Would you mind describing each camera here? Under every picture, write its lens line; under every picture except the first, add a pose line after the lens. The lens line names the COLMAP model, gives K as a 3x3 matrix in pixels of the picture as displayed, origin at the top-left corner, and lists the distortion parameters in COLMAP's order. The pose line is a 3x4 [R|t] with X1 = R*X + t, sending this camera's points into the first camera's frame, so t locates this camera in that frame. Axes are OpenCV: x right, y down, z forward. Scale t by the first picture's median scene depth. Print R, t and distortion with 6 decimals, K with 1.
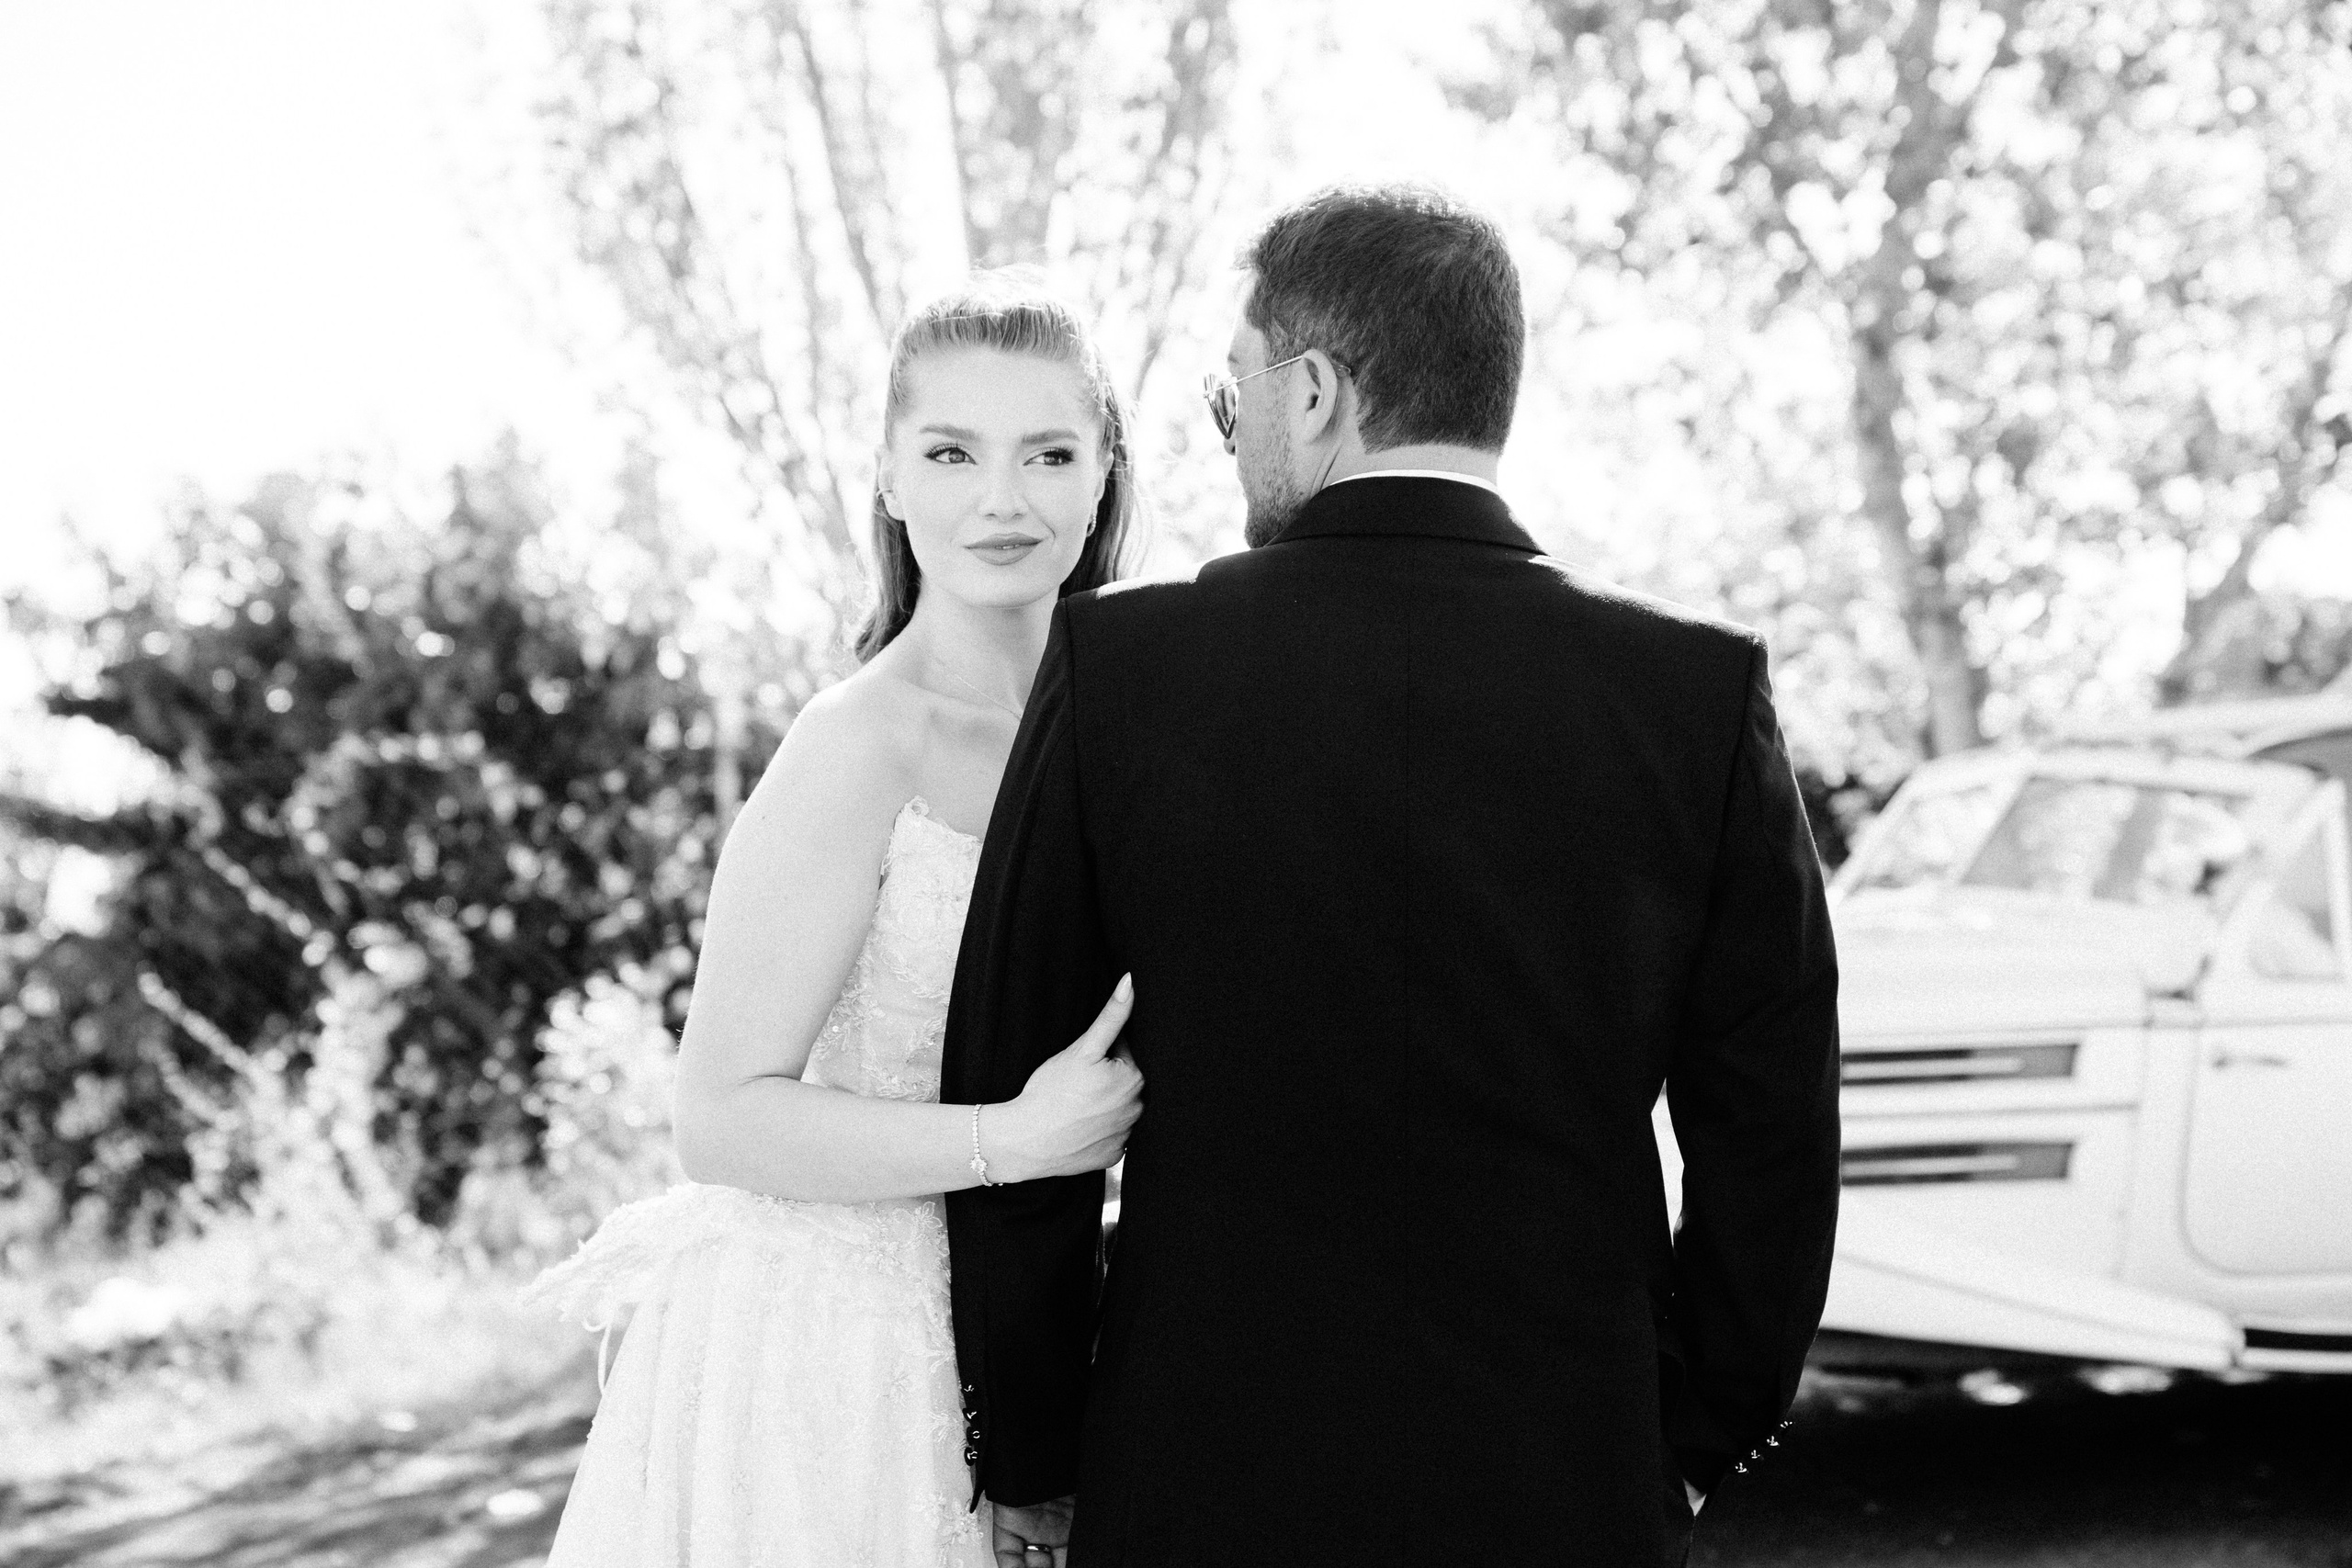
lens RADIAL K [[4436.7, 0, 1262.2], [0, 4436.7, 778.9], [0, 0, 1]] dist [0.469971, 0.000000]
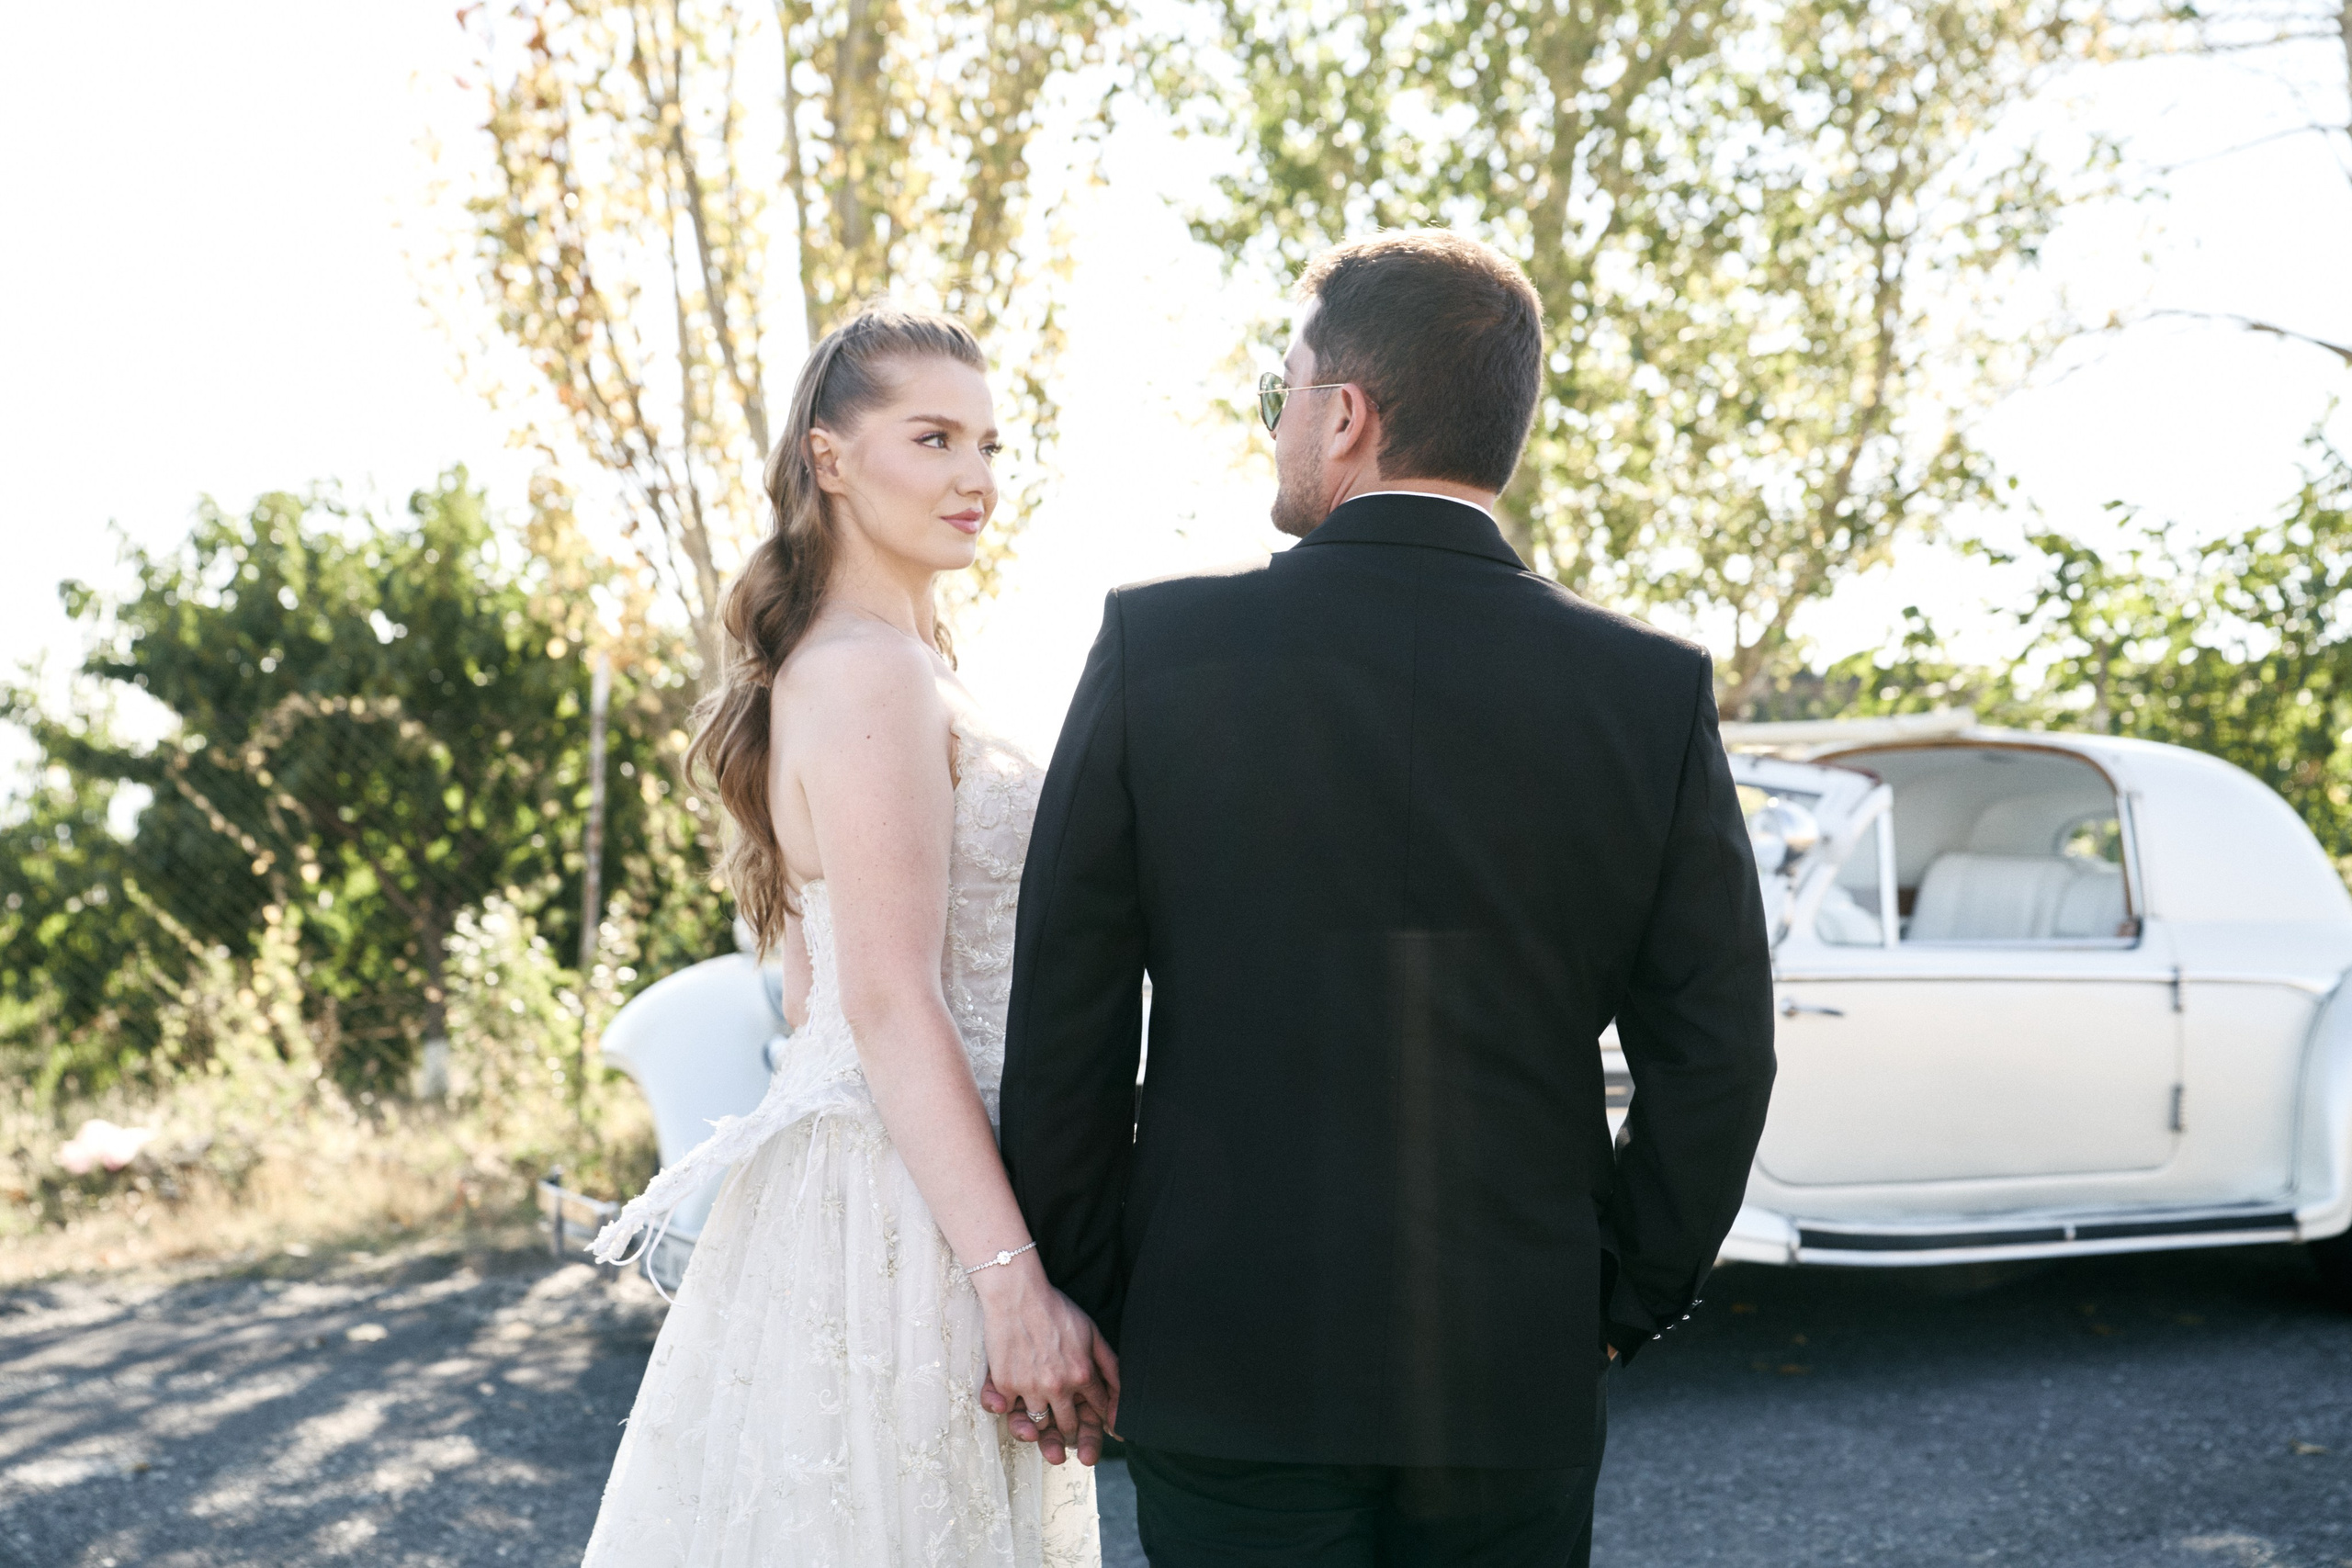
lens RADIAL K [[3215.7, 0, 1206.6], [0, 3215.7, 792.4], [0, 0, 1]] dist [0.055830, 0.000000]
pose [[0.998095, 0.035981, 0.050110, 0.005177], [-0.036395, 0.999310, 0.007366, 0.001513], [-0.049810, -0.009176, 0.998717, 0.081072]]
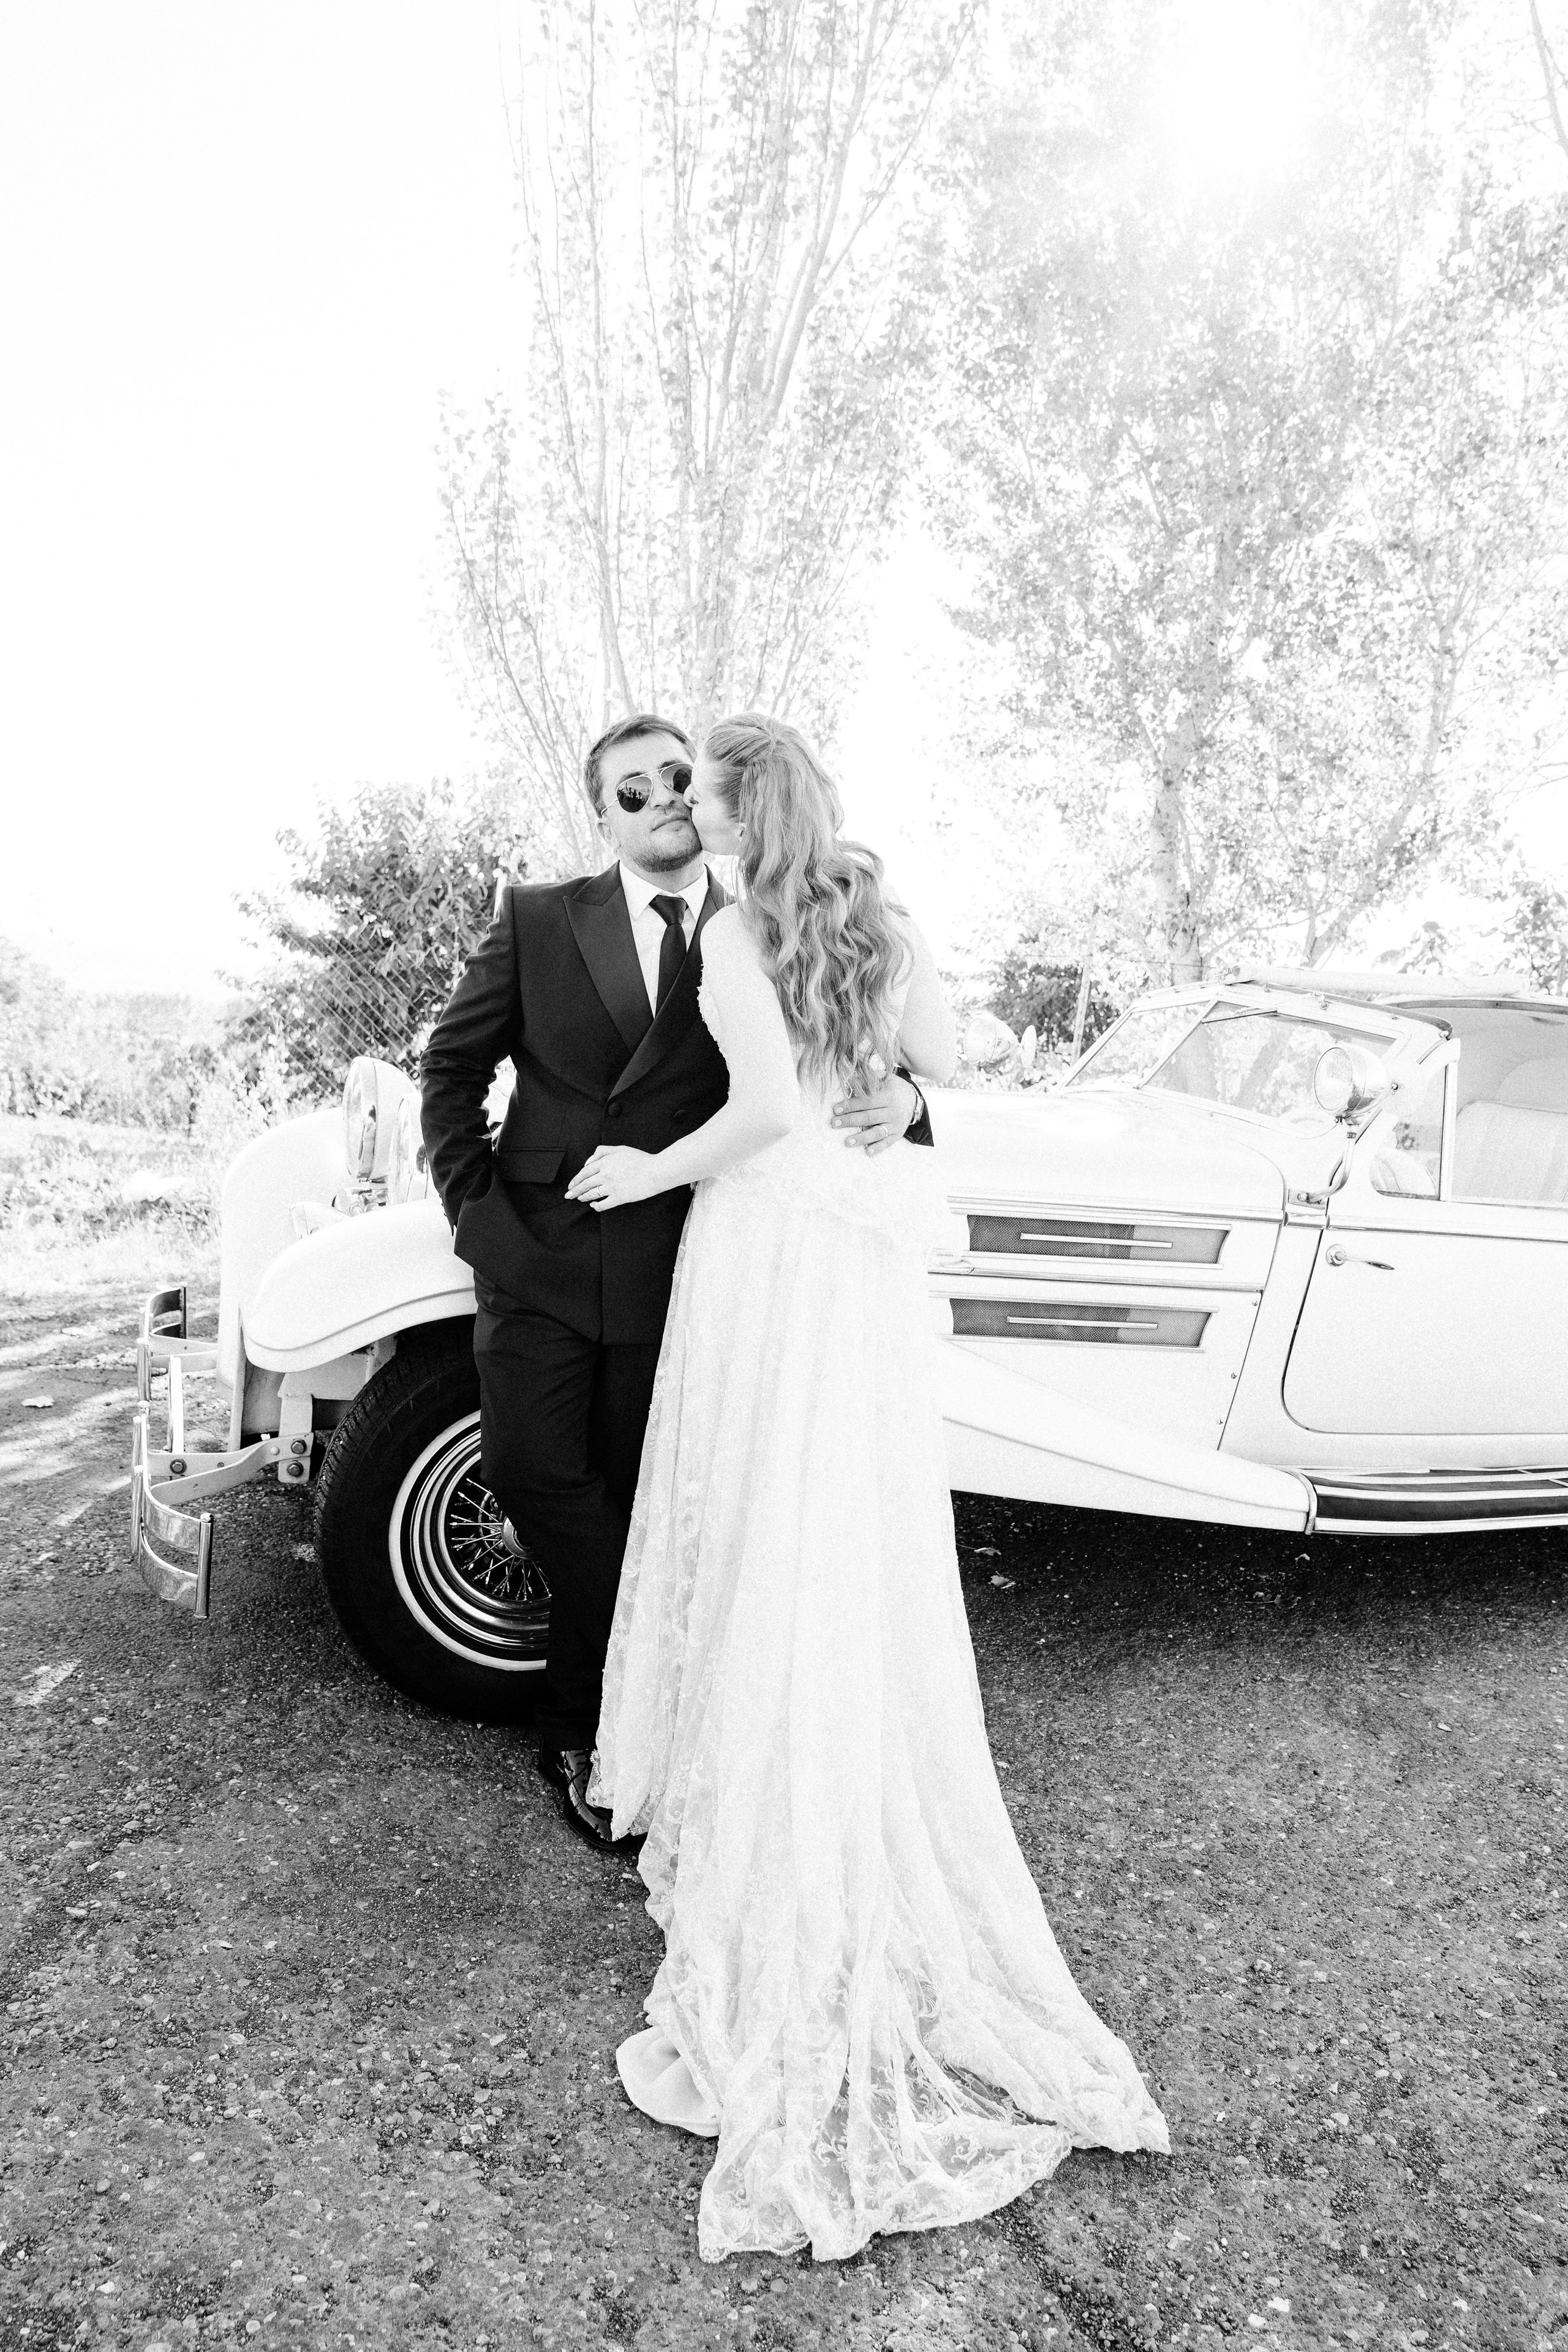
lens RADIAL K [[1634.3, 0, 800.4], [0, 1634.3, 1165.0], [0, 0, 1]] dist [-0.106126, 0.038115]
pose [[0.989690, 0.123469, -0.072592, 0.055845], [-0.114938, 0.987058, 0.111829, 0.003585], [0.085460, -0.102332, 0.991072, 0.320057]]
